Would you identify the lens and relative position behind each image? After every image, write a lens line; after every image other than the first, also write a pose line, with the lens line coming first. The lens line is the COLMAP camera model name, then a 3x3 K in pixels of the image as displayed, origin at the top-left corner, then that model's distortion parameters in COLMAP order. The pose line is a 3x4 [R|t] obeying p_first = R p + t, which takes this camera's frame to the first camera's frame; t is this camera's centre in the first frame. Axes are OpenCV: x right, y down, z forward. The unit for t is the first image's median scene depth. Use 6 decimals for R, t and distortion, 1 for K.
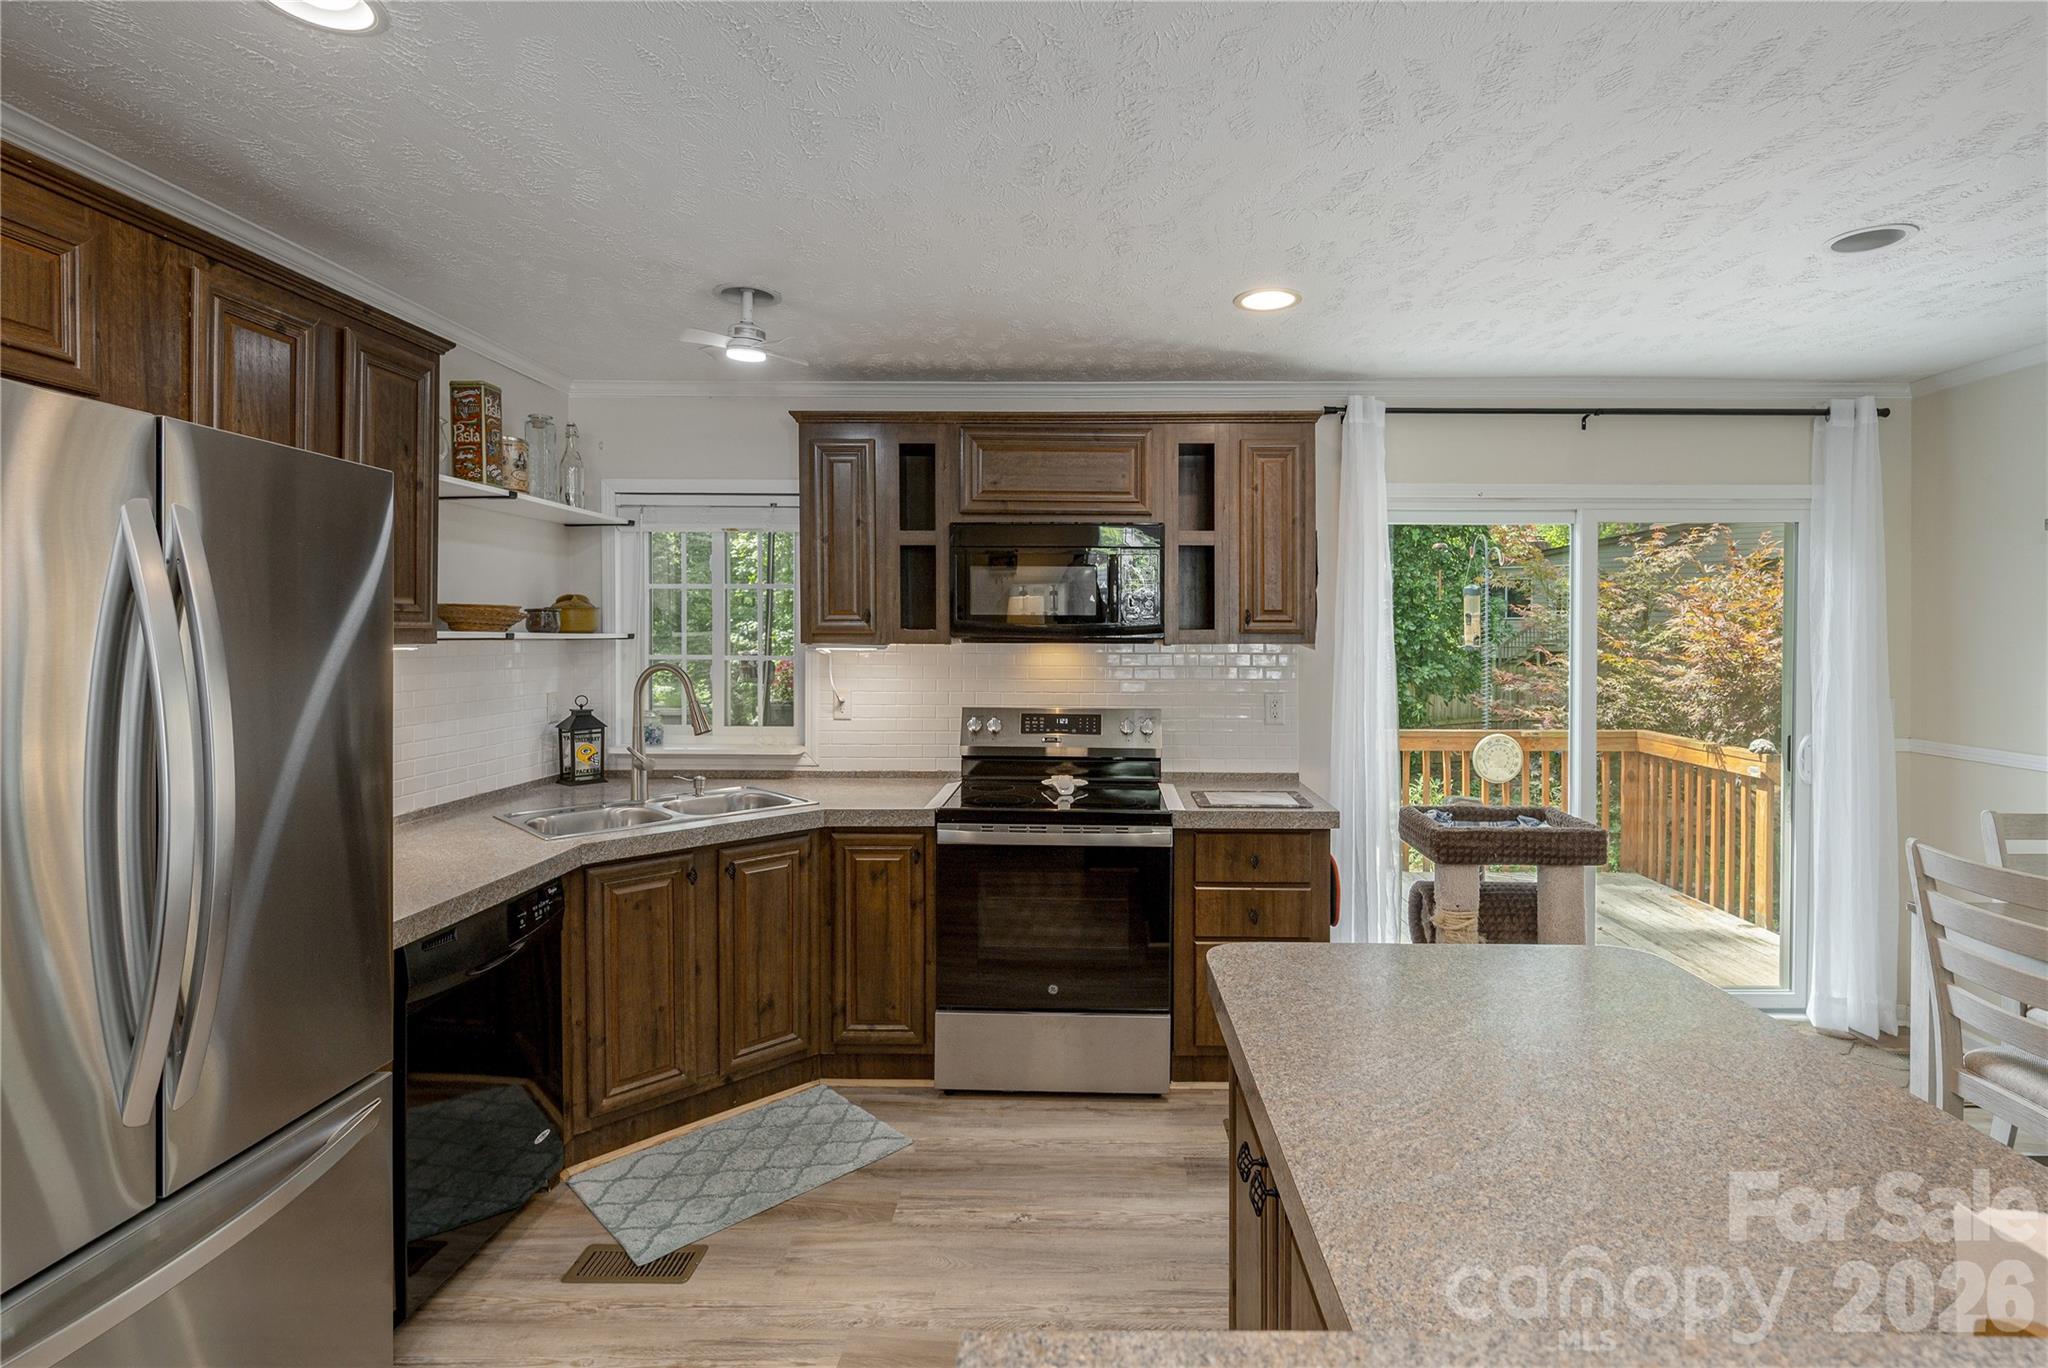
lens RADIAL K [[856.1, 0, 1063.8], [0, 856.1, 644.6], [0, 0, 1]] dist [0.001780, 0.000951]
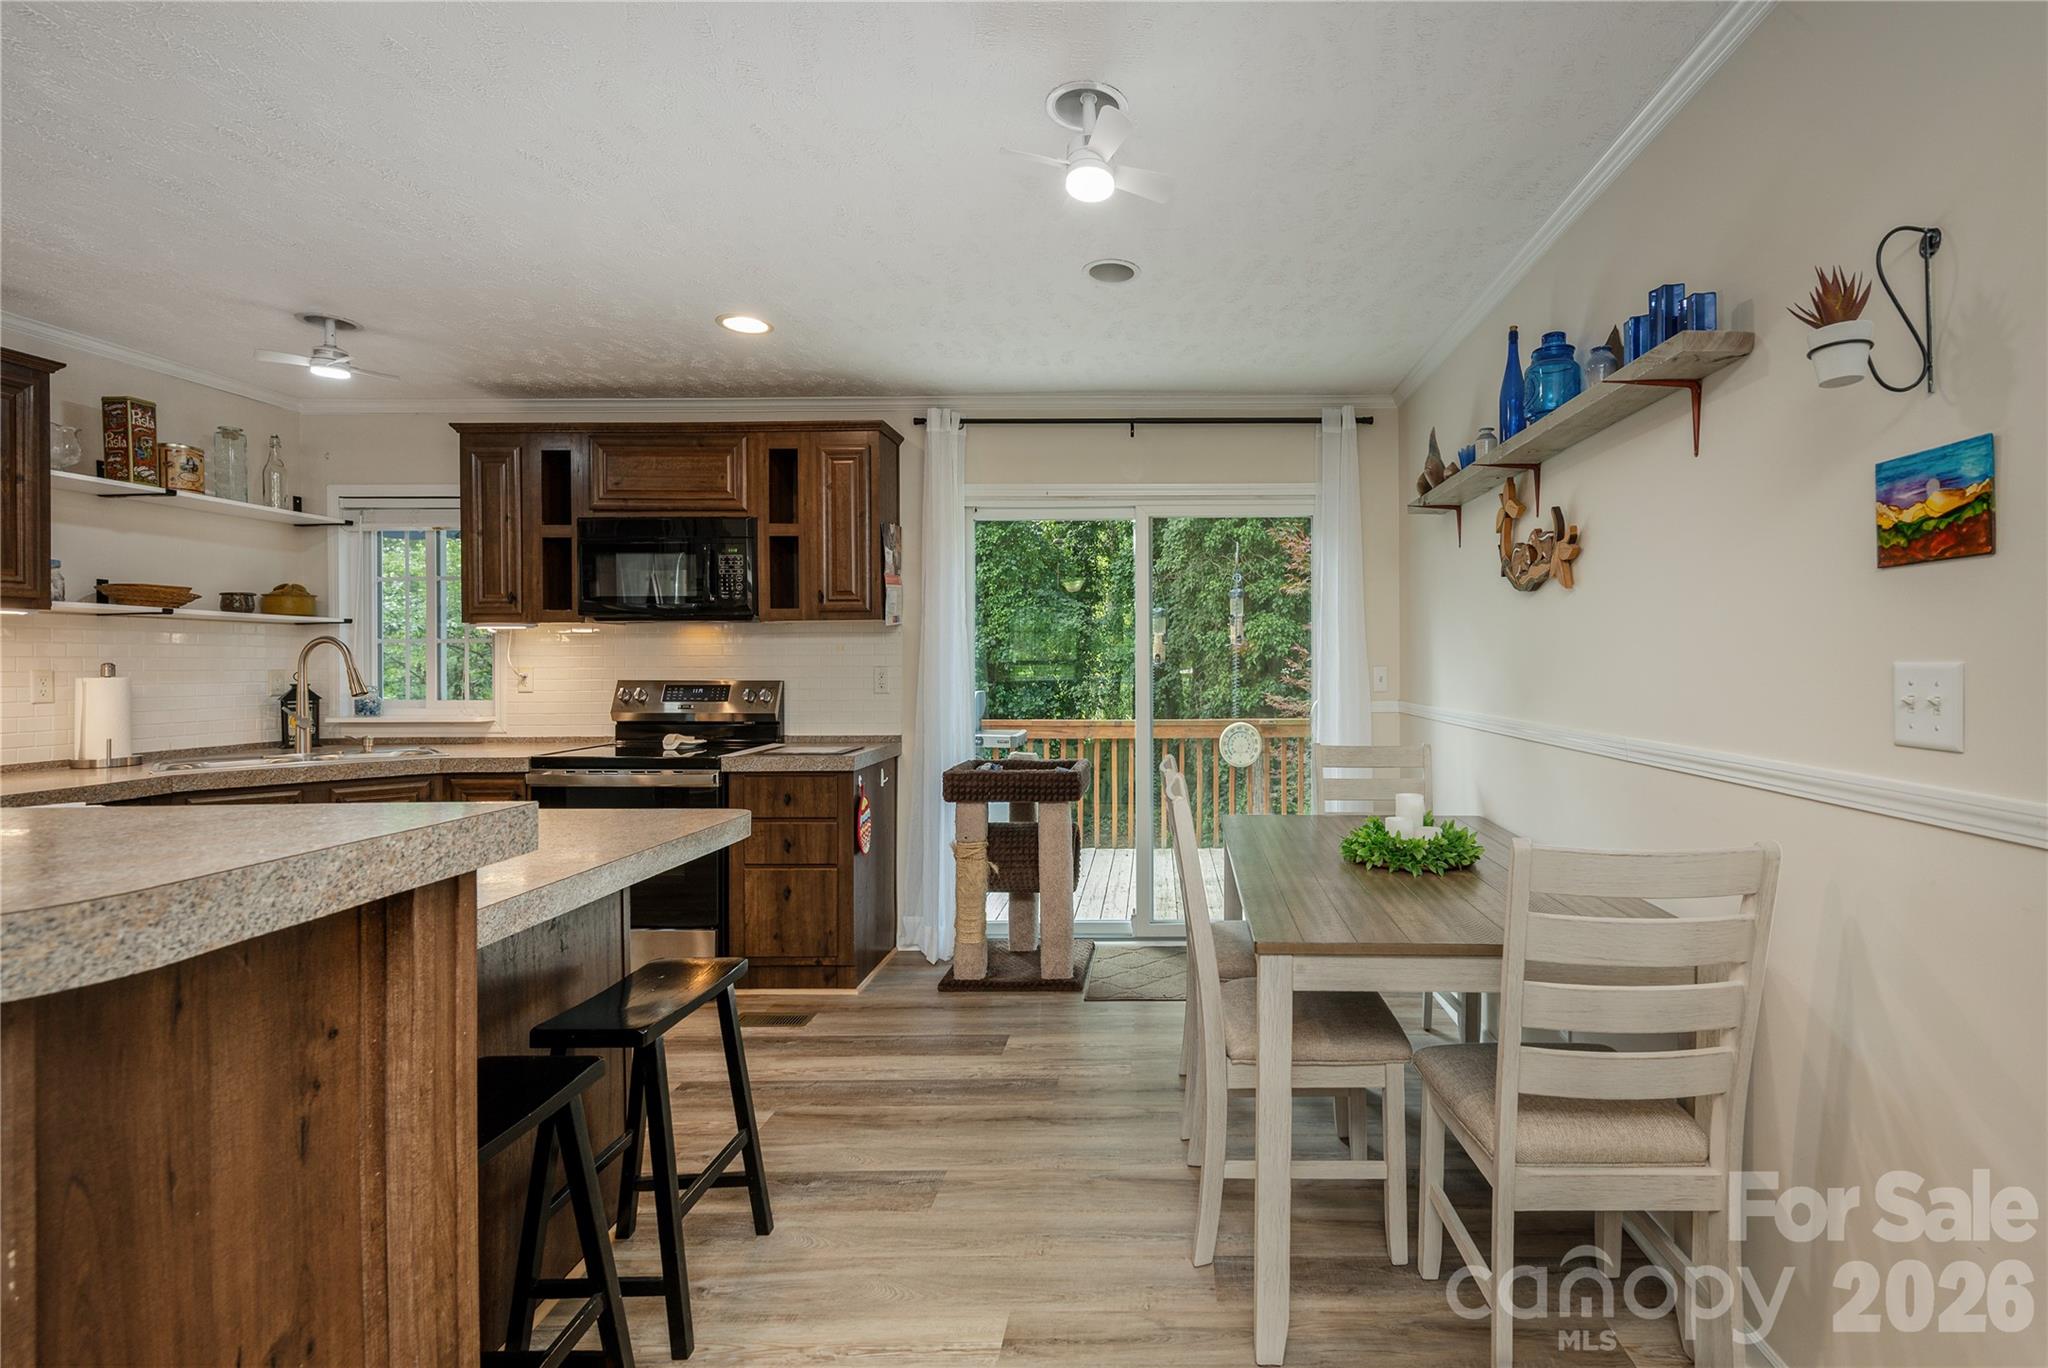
lens RADIAL K [[856.1, 0, 1038.2], [0, 856.1, 651.8], [0, 0, 1]] dist [0.001780, 0.000951]
pose [[0.999981, -0.003106, -0.005361, 0.494187], [0.003018, 0.999860, -0.016441, 0.060773], [0.005411, 0.016424, 0.999850, -0.158386]]
